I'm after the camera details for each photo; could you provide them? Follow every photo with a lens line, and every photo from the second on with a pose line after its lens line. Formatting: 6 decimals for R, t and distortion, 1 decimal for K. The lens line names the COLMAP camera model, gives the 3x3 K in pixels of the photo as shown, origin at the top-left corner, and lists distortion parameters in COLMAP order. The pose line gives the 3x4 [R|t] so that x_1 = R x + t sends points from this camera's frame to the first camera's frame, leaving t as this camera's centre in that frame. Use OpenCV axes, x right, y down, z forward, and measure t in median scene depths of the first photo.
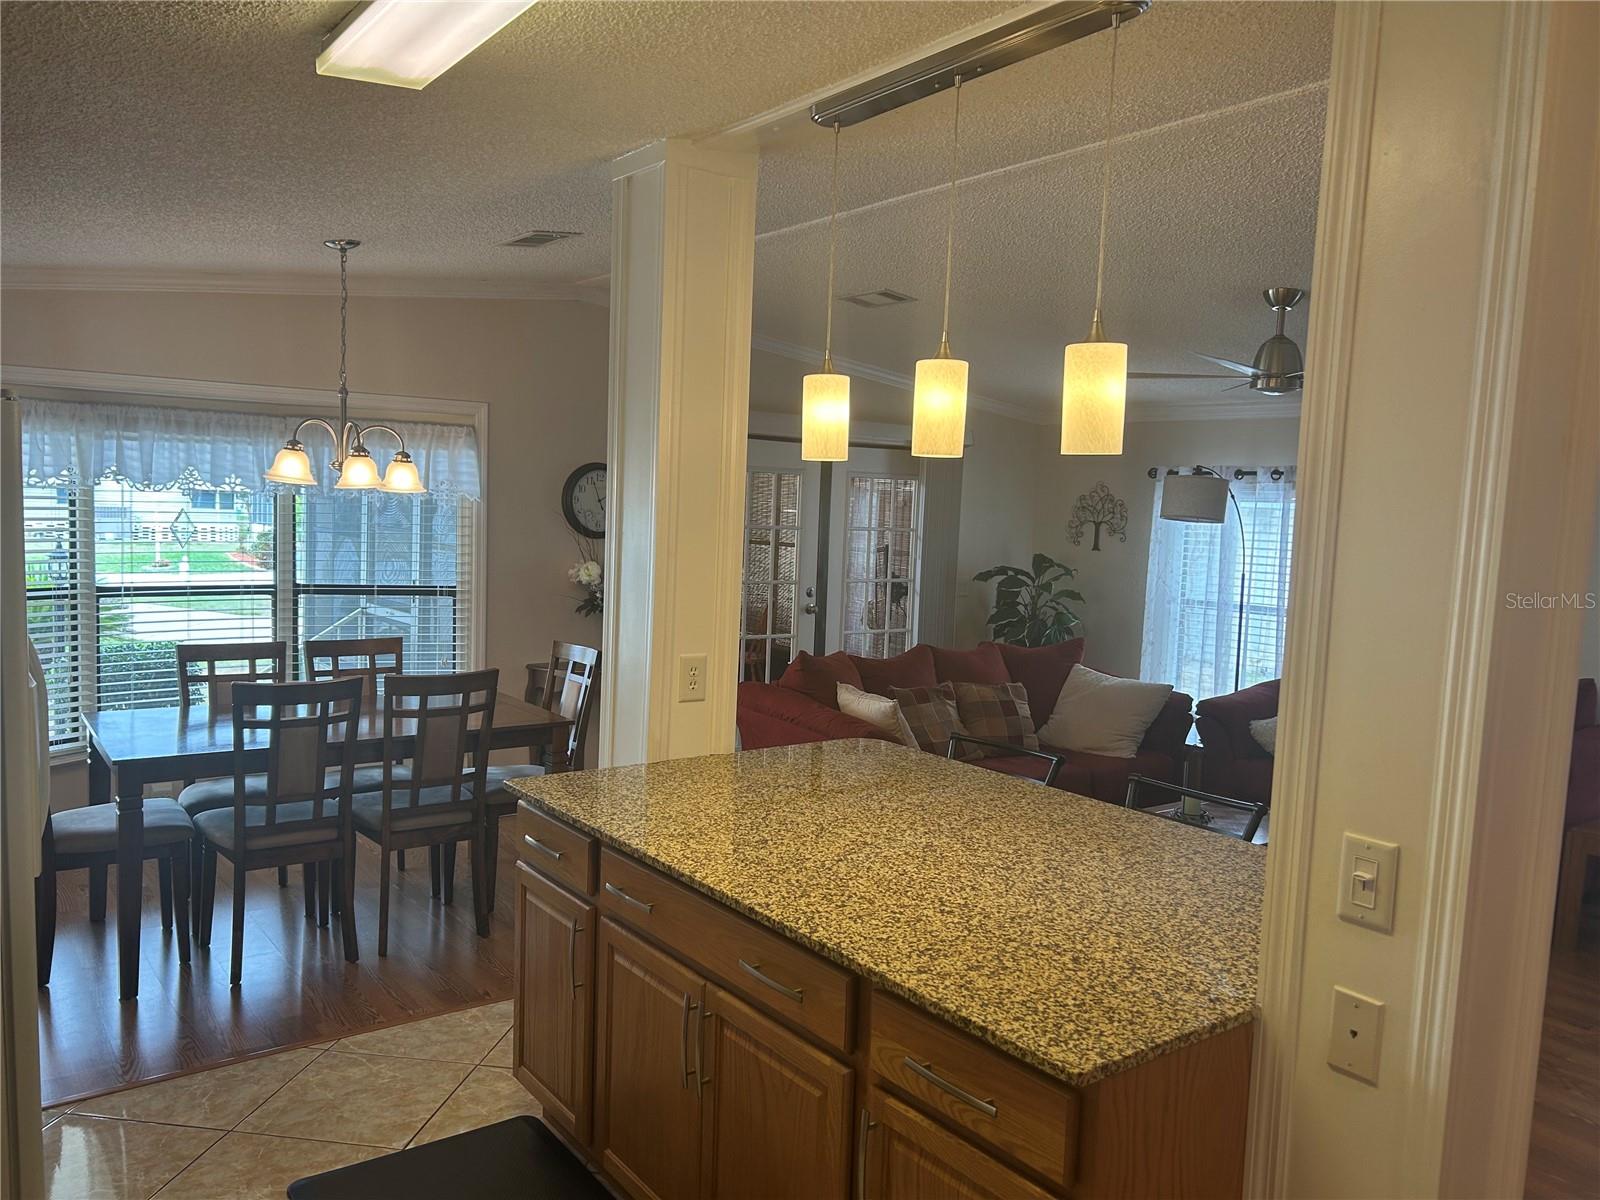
lens RADIAL K [[1198.5, 0, 795.7], [0, 1198.5, 606.0], [0, 0, 1]] dist [0.065039, -0.081323]
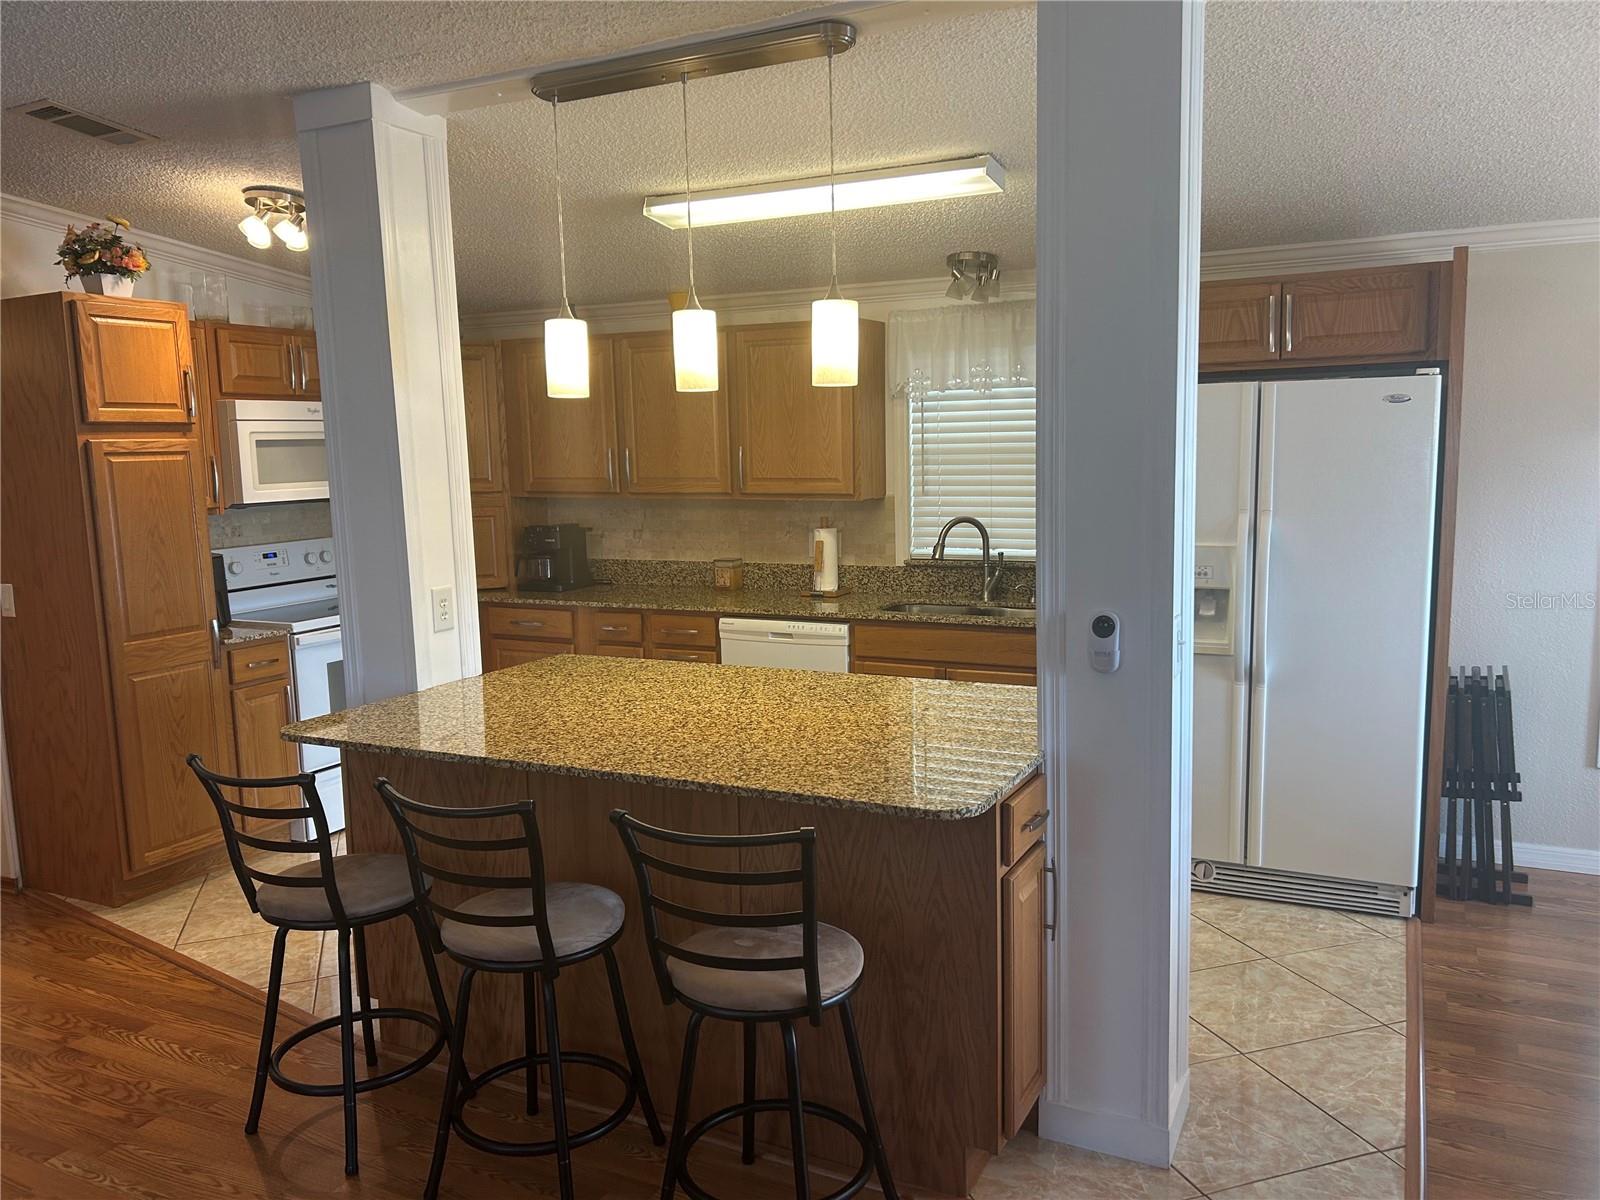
lens RADIAL K [[1198.5, 0, 793.5], [0, 1198.5, 596.1], [0, 0, 1]] dist [0.065039, -0.081323]
pose [[-0.894266, 0.037904, -0.445929, 0.269486], [-0.047608, 0.982696, 0.179003, -0.065874], [0.444997, 0.181306, -0.876987, 0.994294]]
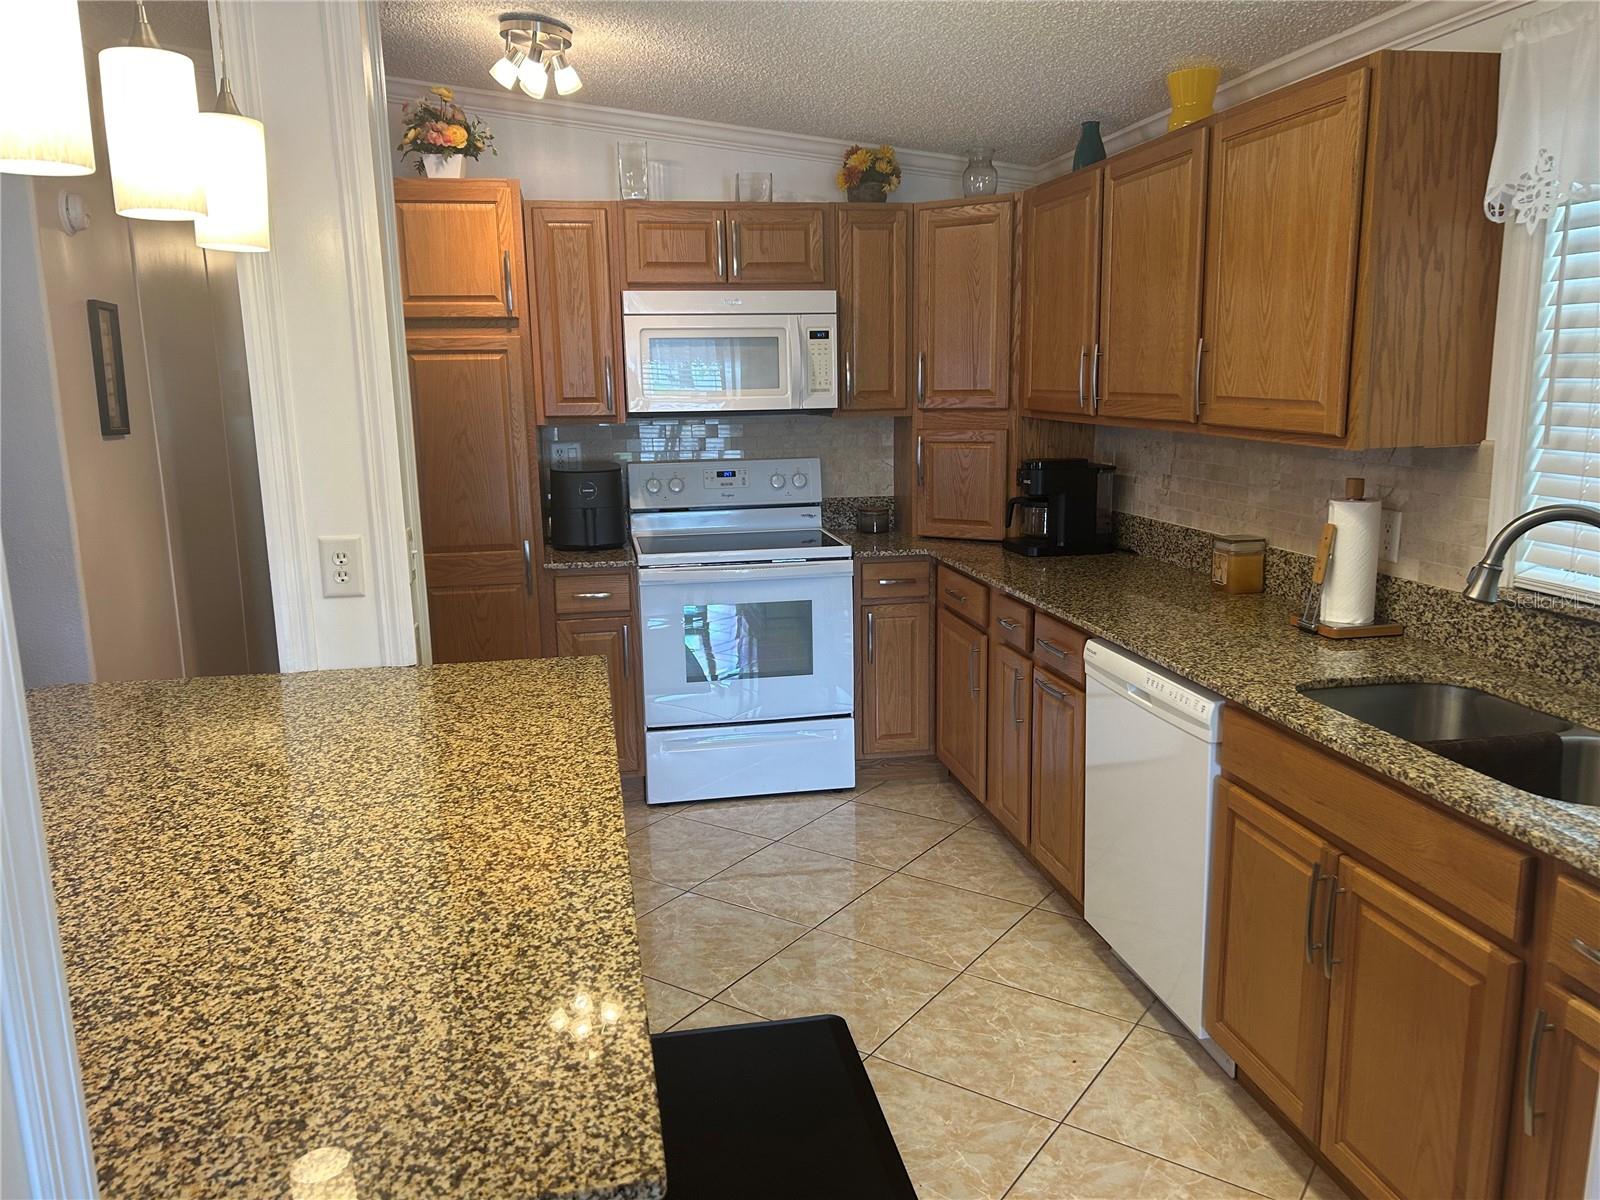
lens RADIAL K [[1198.5, 0, 808.3], [0, 1198.5, 603.5], [0, 0, 1]] dist [0.065039, -0.081323]
pose [[-0.901725, -0.105281, 0.419295, -0.216042], [0.015309, 0.961509, 0.274348, -0.046162], [-0.432039, 0.253805, -0.865404, 0.671172]]
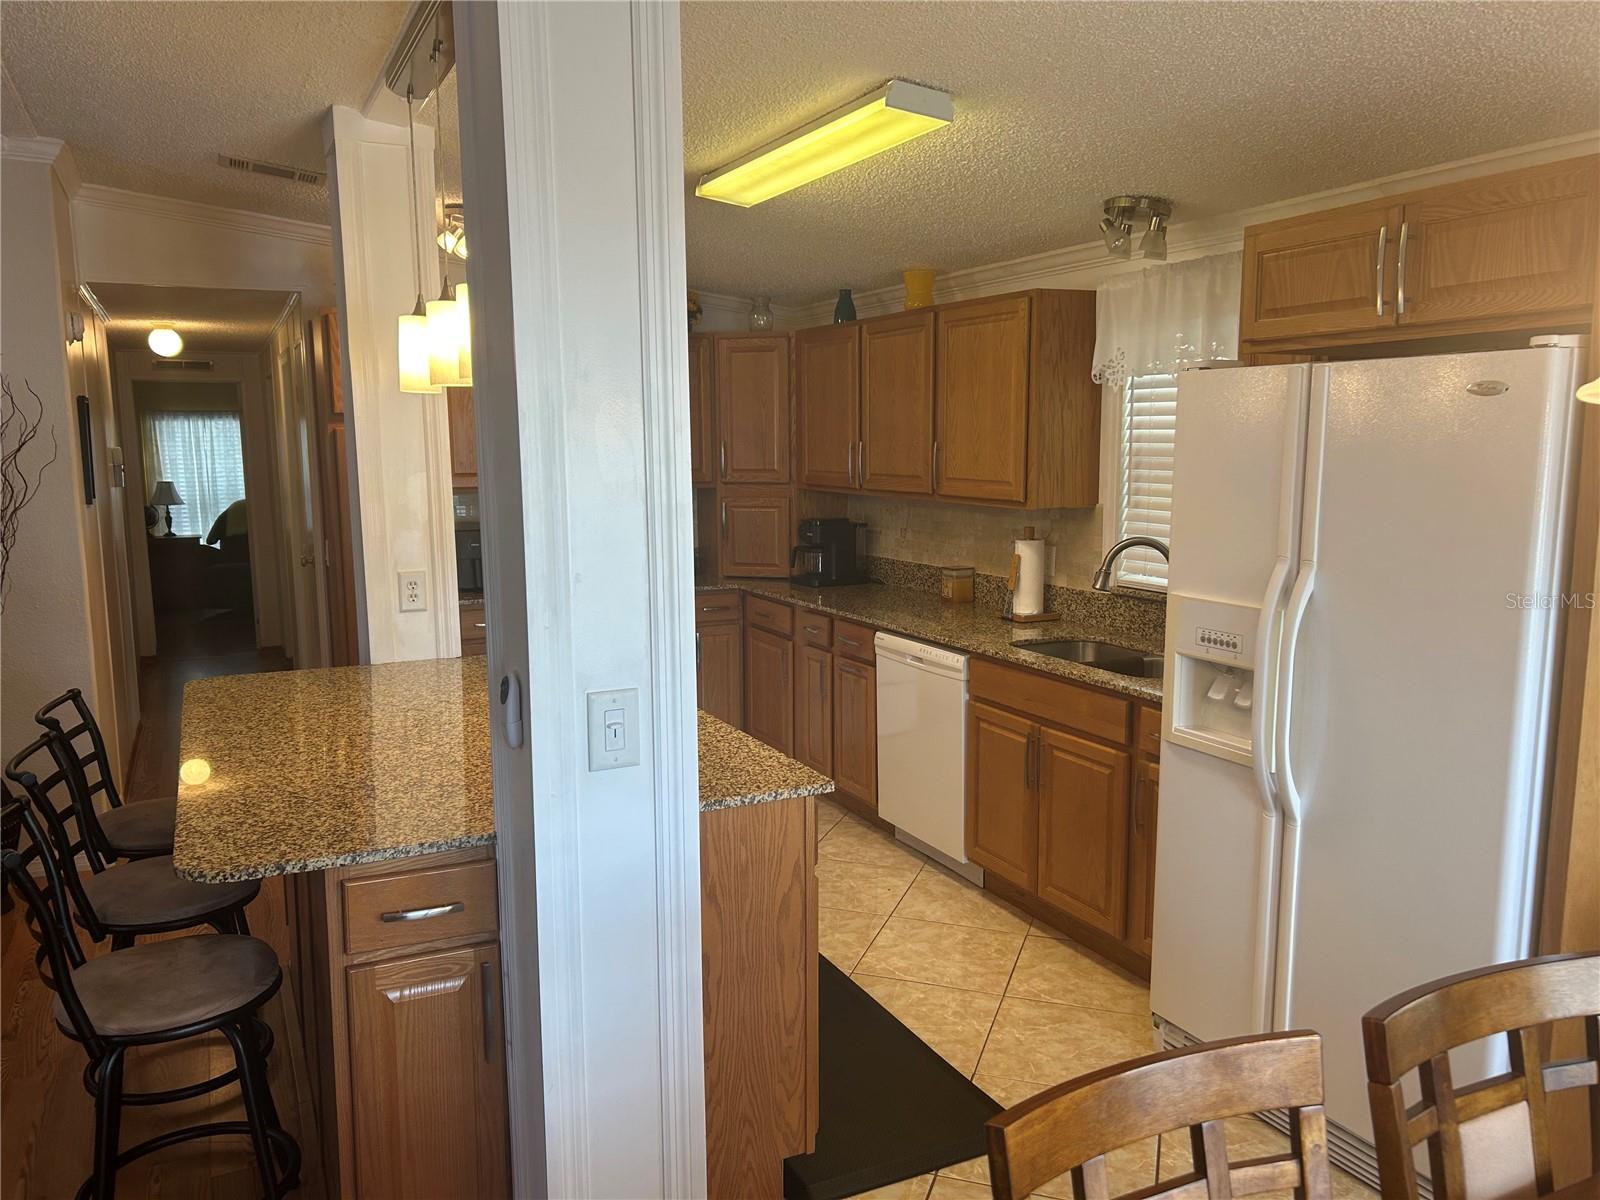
lens RADIAL K [[1198.5, 0, 799.9], [0, 1198.5, 603.9], [0, 0, 1]] dist [0.065039, -0.081323]
pose [[-0.983415, -0.056766, 0.172255, -0.194133], [-0.017561, 0.975096, 0.221085, -0.084699], [-0.180516, 0.214393, -0.959922, 0.970832]]
